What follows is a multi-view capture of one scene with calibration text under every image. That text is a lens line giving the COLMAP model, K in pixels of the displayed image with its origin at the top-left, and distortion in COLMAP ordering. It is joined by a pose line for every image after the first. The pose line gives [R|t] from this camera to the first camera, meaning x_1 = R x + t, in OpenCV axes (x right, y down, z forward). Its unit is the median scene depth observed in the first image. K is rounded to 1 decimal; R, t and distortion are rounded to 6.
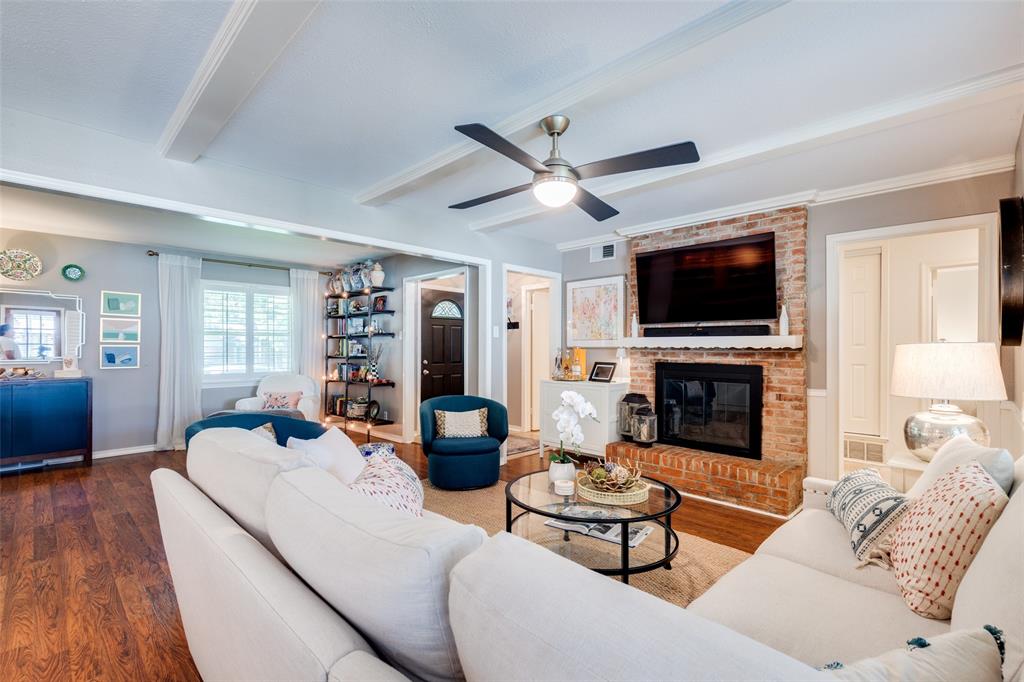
lens RADIAL K [[462.1, 0, 513.0], [0, 462.1, 347.6], [0, 0, 1]] dist [0.011881, -0.003976]
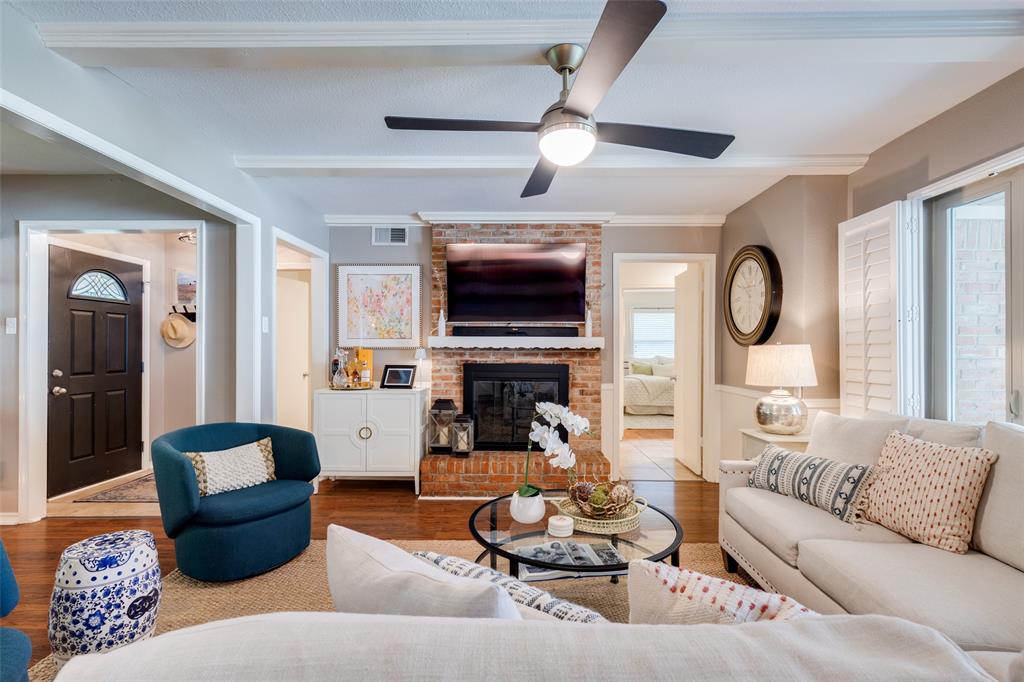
lens RADIAL K [[462.1, 0, 512.7], [0, 462.1, 348.0], [0, 0, 1]] dist [0.011881, -0.003976]
pose [[0.719316, -0.000849, 0.694682, -0.263000], [0.000125, 0.999999, 0.001092, -0.000589], [-0.694683, -0.000699, 0.719316, 0.264186]]
